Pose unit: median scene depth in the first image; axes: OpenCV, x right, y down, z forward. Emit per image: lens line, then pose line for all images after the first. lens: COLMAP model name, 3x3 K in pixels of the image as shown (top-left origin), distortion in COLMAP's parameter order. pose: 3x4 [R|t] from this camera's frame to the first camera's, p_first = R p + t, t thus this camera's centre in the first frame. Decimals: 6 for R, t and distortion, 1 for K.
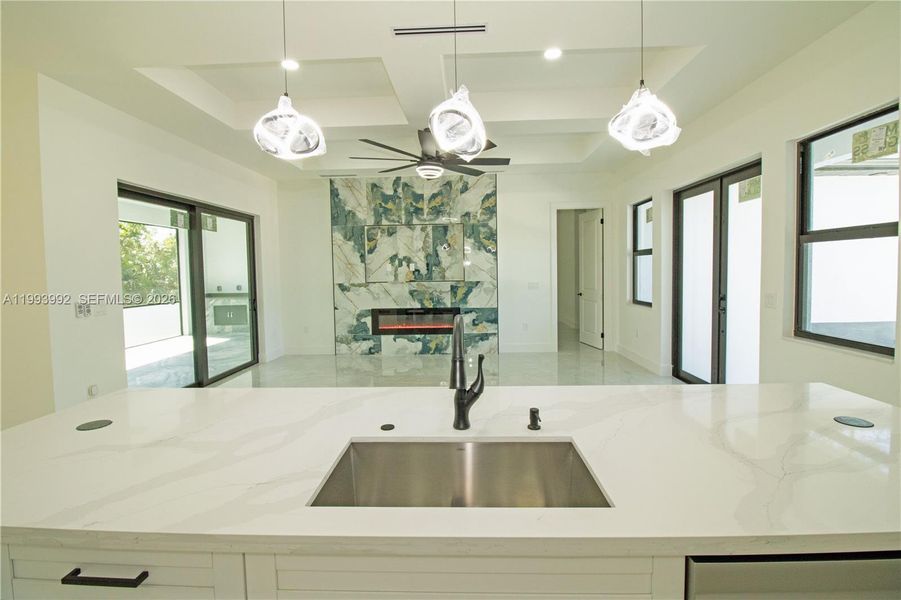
lens RADIAL K [[411.2, 0, 451.3], [0, 411.2, 289.2], [0, 0, 1]] dist [0.002436, -0.000012]
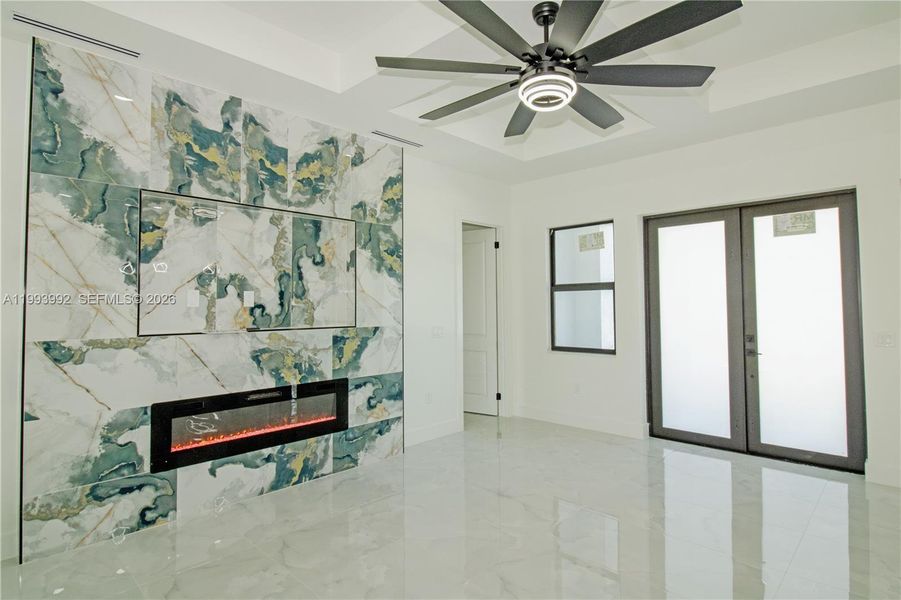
lens RADIAL K [[474.7, 0, 452.5], [0, 474.7, 288.4], [0, 0, 1]] dist [0.004138, -0.012766]
pose [[0.663138, 0.040735, 0.747388, -0.347012], [0.031299, 0.996136, -0.082063, -0.015192], [-0.747842, 0.077811, 0.659300, 0.492646]]
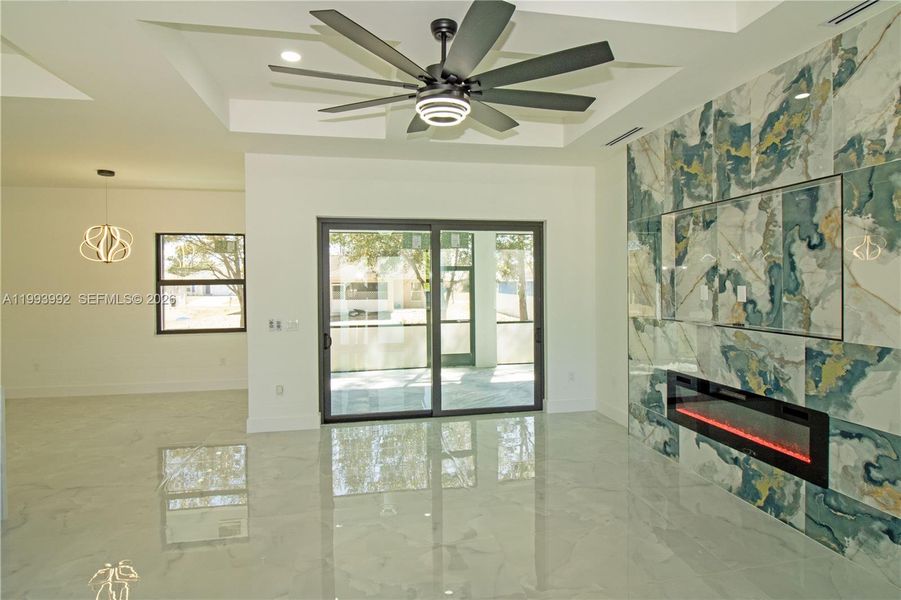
lens RADIAL K [[474.7, 0, 452.5], [0, 474.7, 288.4], [0, 0, 1]] dist [0.004138, -0.012766]
pose [[0.233866, 0.027965, -0.971867, 0.335580], [-0.041147, 0.998975, 0.018844, -0.057401], [0.971398, 0.035582, 0.234777, 0.588817]]
